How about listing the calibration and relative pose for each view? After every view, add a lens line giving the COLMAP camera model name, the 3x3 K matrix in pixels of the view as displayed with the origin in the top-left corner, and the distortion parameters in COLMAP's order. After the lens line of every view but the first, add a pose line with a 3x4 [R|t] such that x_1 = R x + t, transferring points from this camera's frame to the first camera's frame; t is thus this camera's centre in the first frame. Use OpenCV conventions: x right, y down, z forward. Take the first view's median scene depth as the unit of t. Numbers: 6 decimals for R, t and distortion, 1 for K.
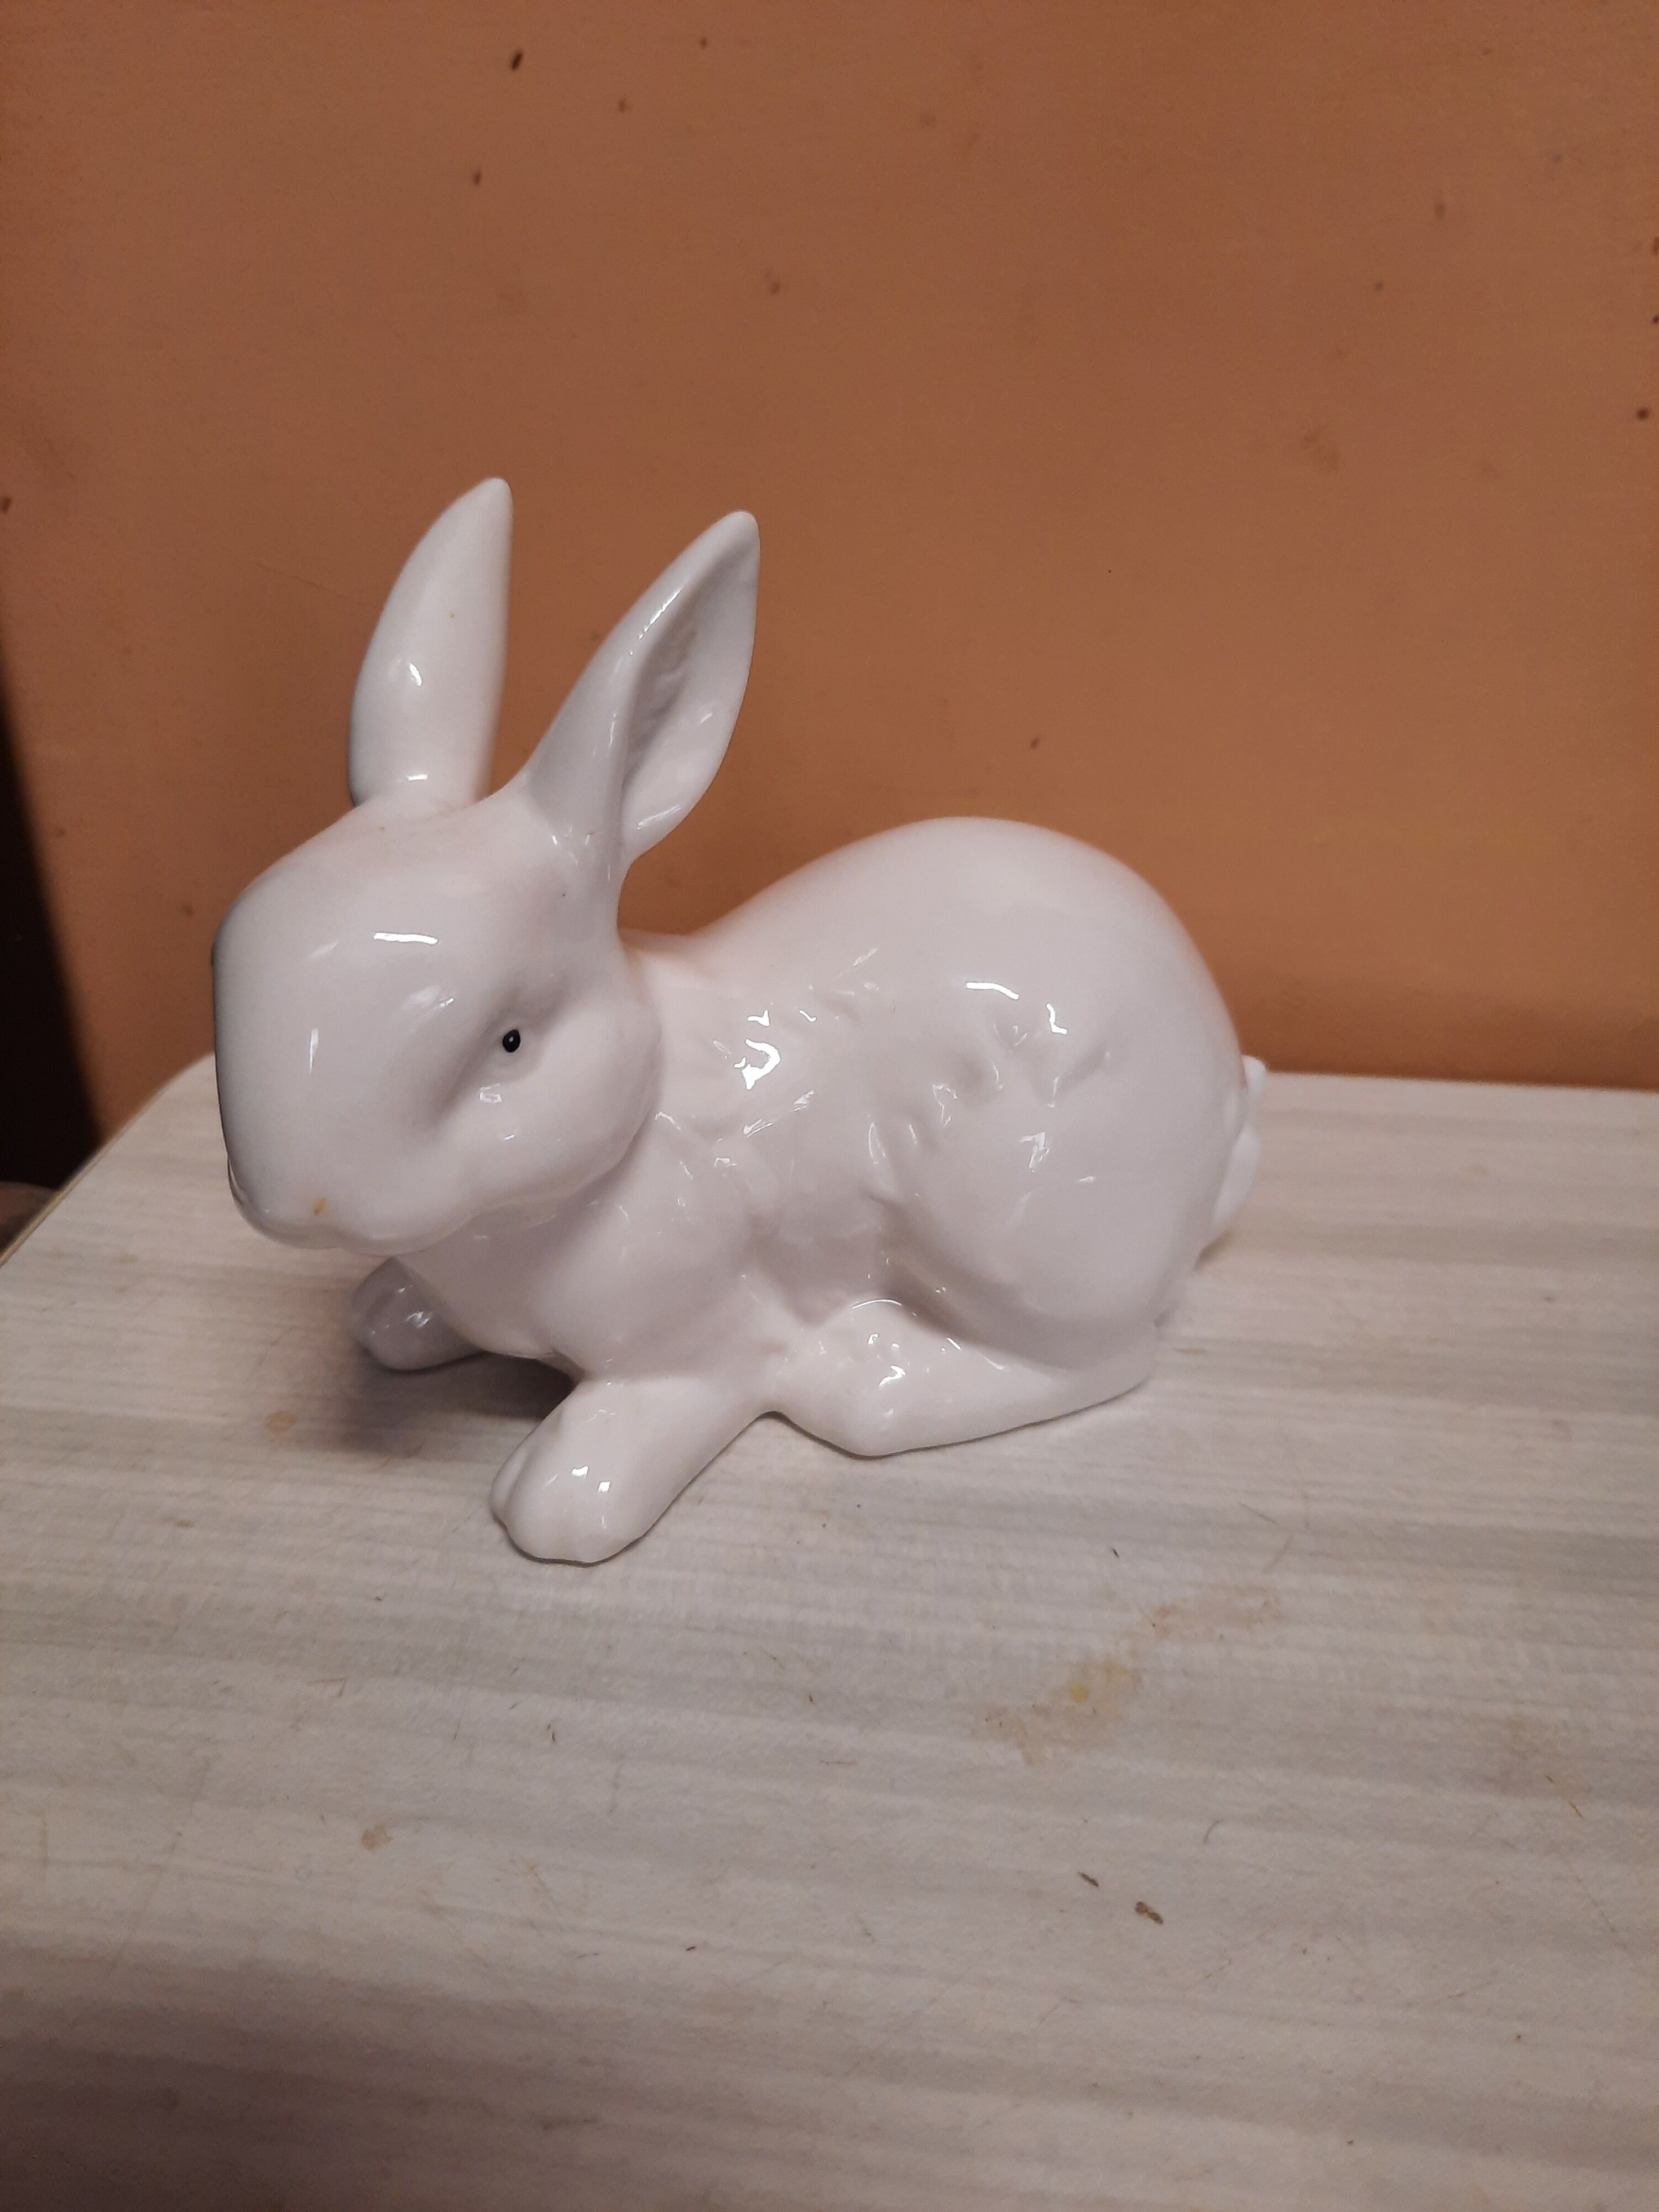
lens RADIAL K [[1654.2, 0, 829.5], [0, 1654.2, 1106.0], [0, 0, 1]] dist [-0.017023, -0.015551]
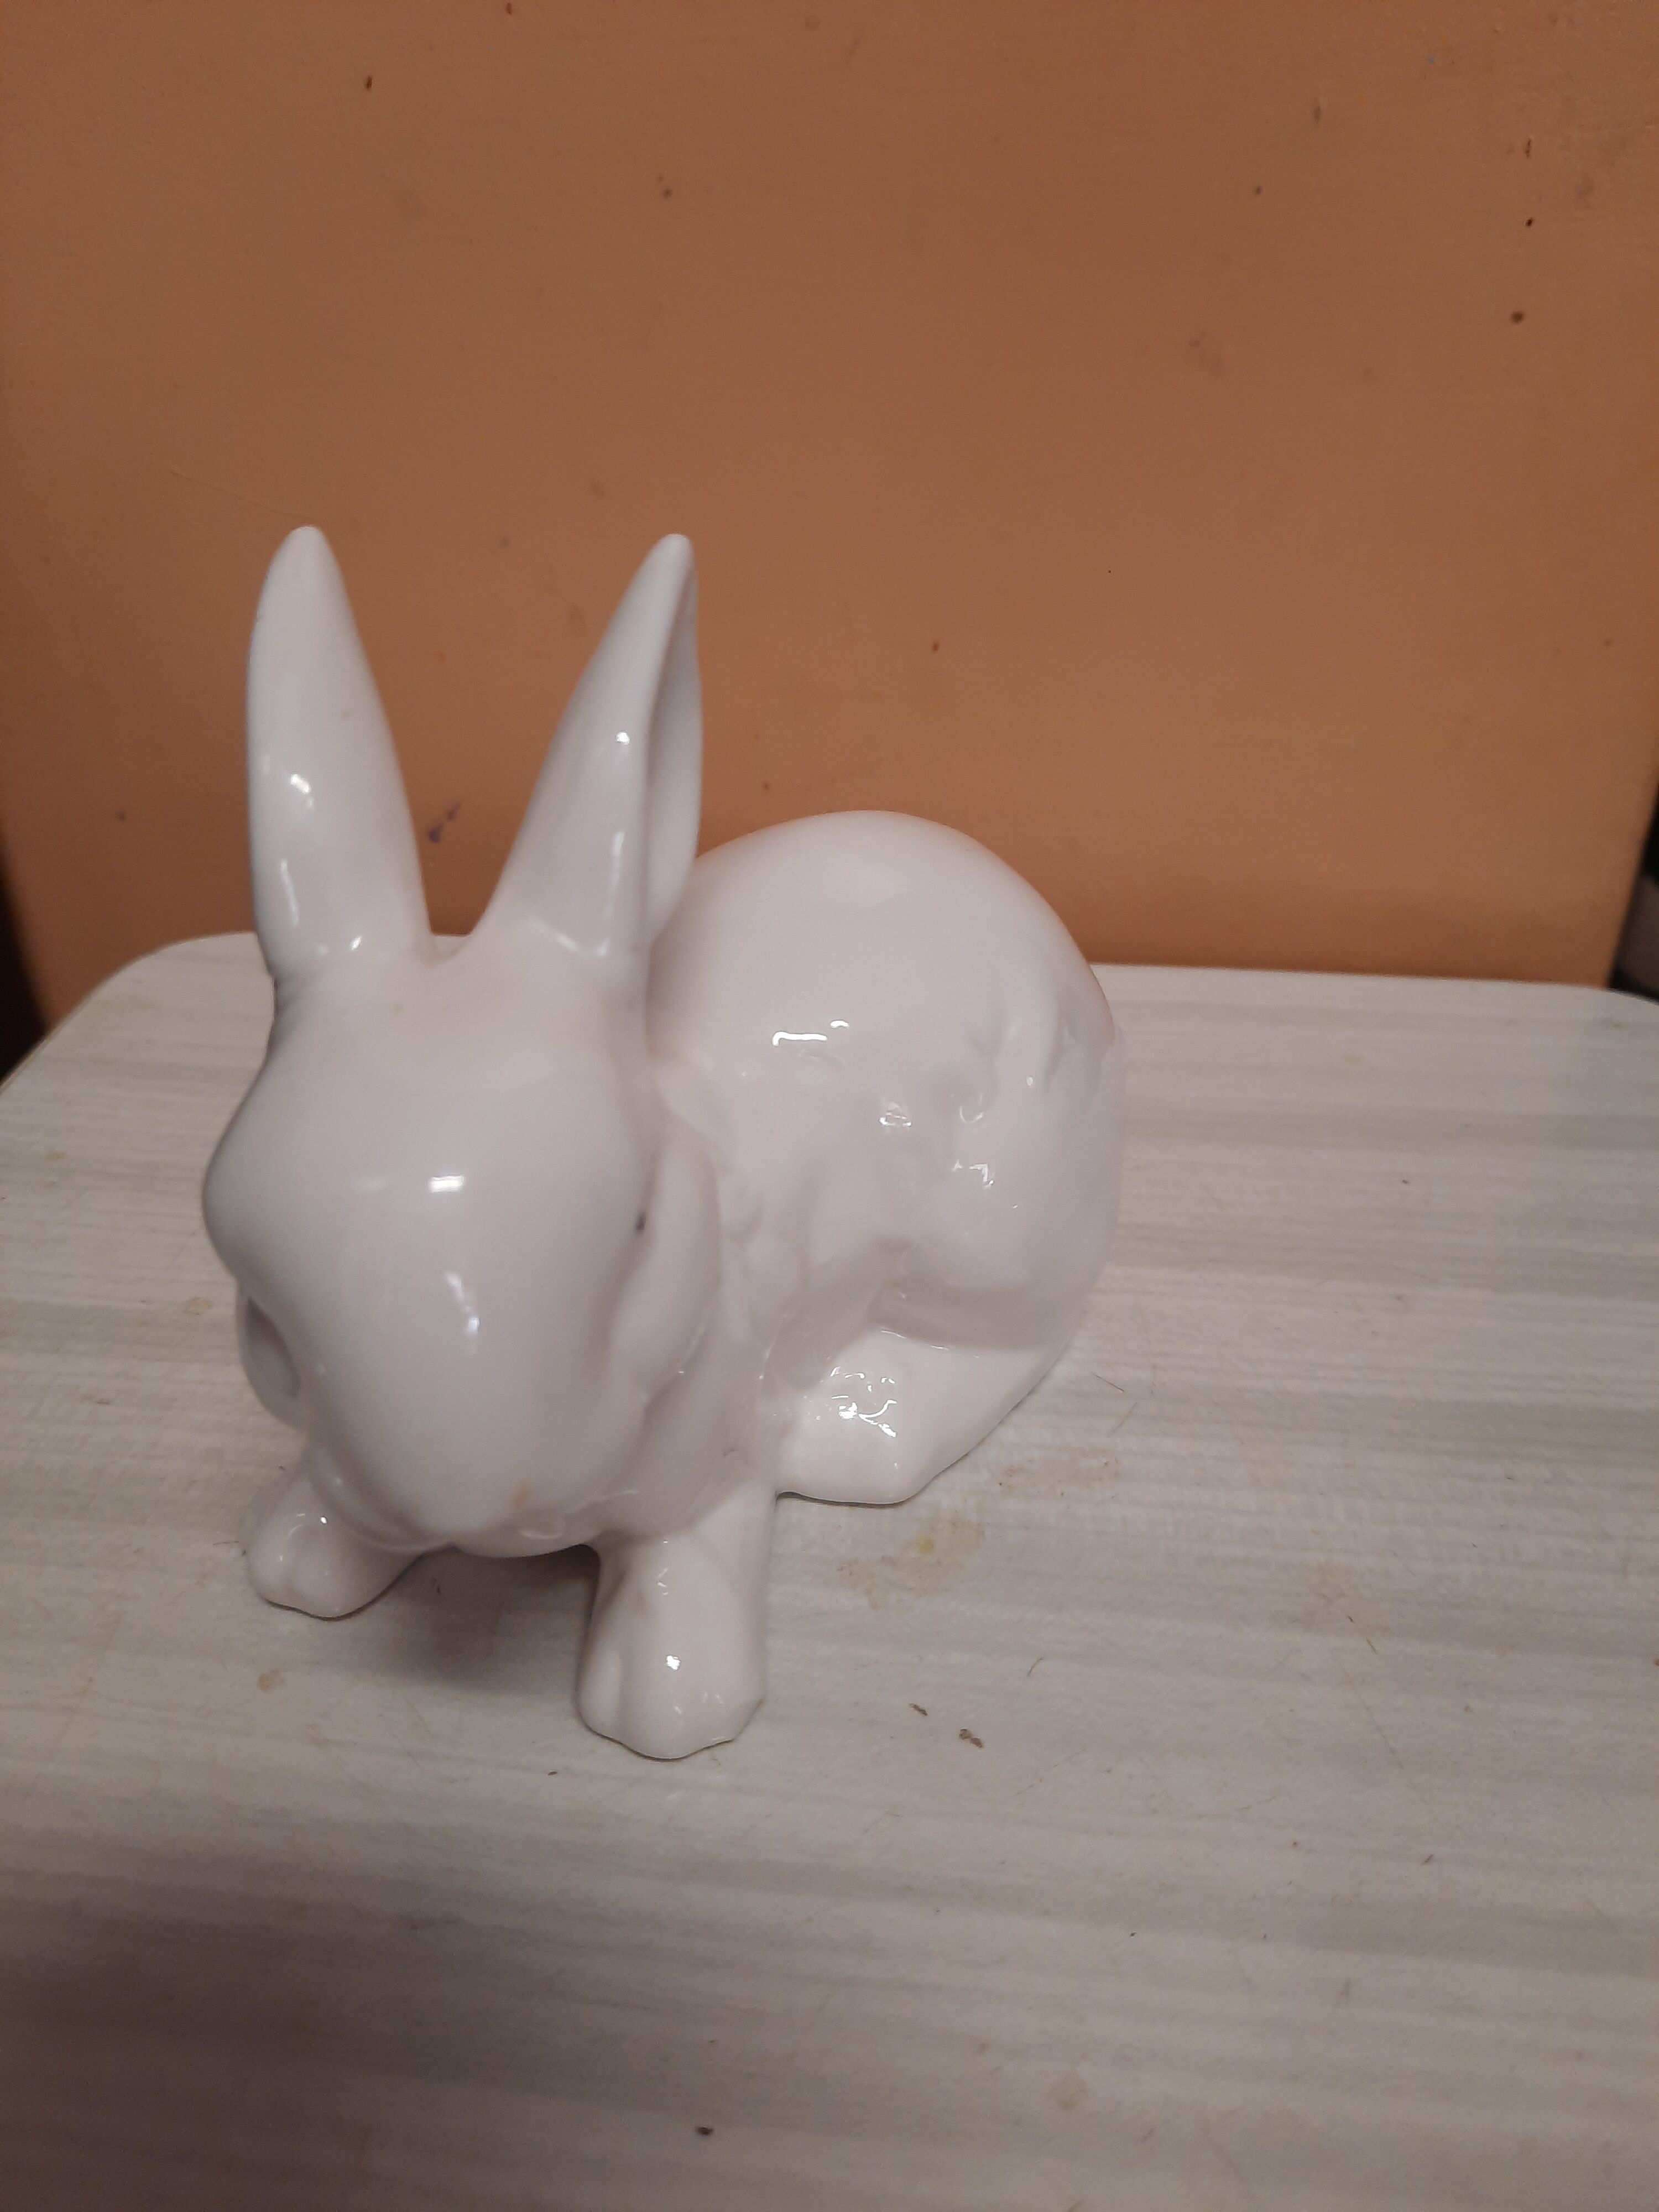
lens RADIAL K [[1642.3, 0, 832.4], [0, 1642.3, 1104.2], [0, 0, 1]] dist [-0.002833, -0.029624]
pose [[0.999932, -0.009039, 0.007423, 0.084147], [0.008528, 0.997767, 0.066240, -0.006836], [-0.008005, -0.066172, 0.997776, -0.060742]]
